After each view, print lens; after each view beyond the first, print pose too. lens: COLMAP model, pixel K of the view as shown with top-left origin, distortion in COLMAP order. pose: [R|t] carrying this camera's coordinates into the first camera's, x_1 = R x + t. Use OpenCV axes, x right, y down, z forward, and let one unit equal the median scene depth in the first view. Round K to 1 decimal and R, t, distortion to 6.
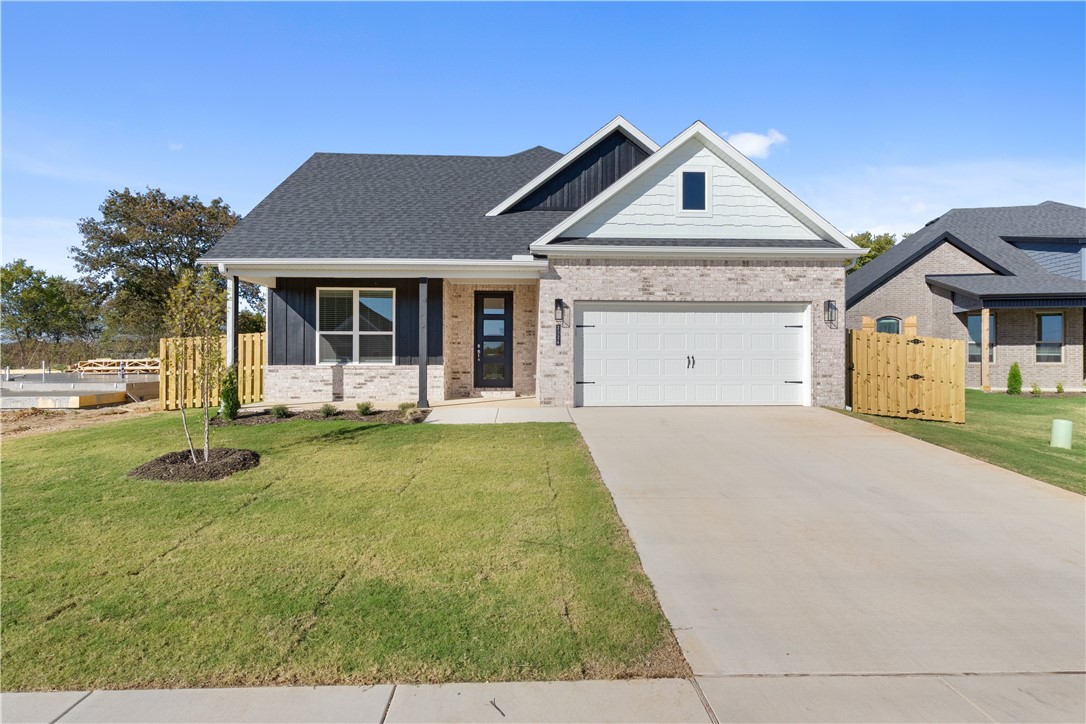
lens RADIAL K [[522.8, 0, 540.3], [0, 522.8, 360.1], [0, 0, 1]] dist [-0.001326, -0.000554]
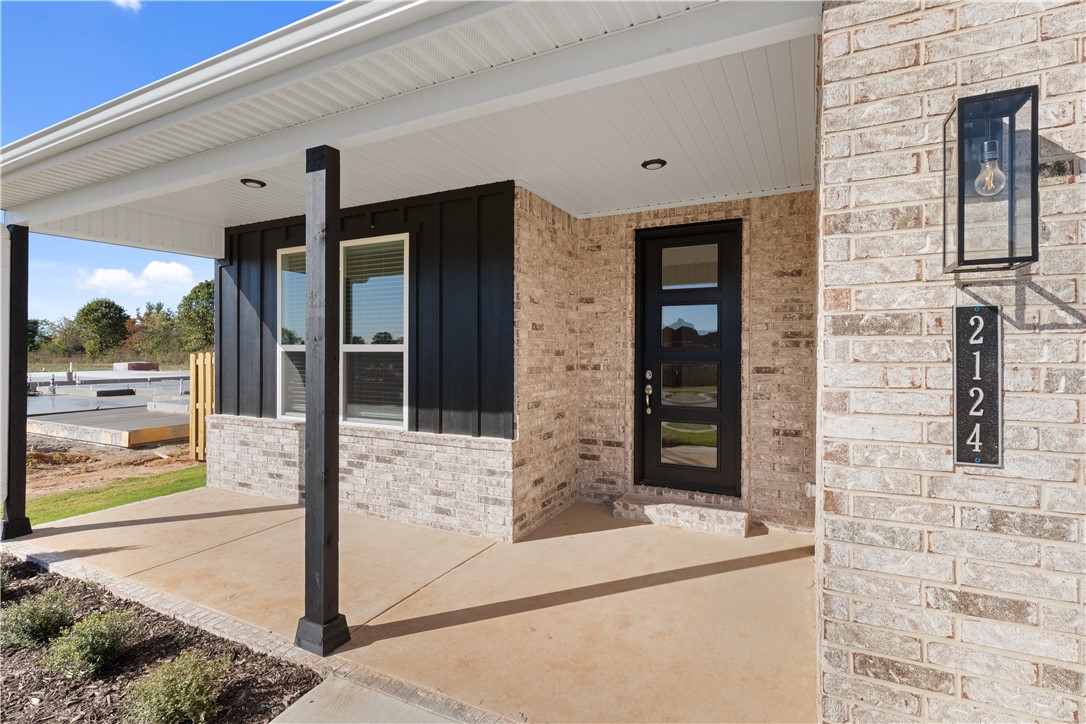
lens RADIAL K [[522.8, 0, 548.2], [0, 522.8, 352.6], [0, 0, 1]] dist [-0.001326, -0.000554]
pose [[0.876459, -0.000081, -0.481477, 0.001890], [-0.000699, 0.999999, -0.001440, -0.043314], [0.481477, 0.001598, 0.876457, 0.641685]]
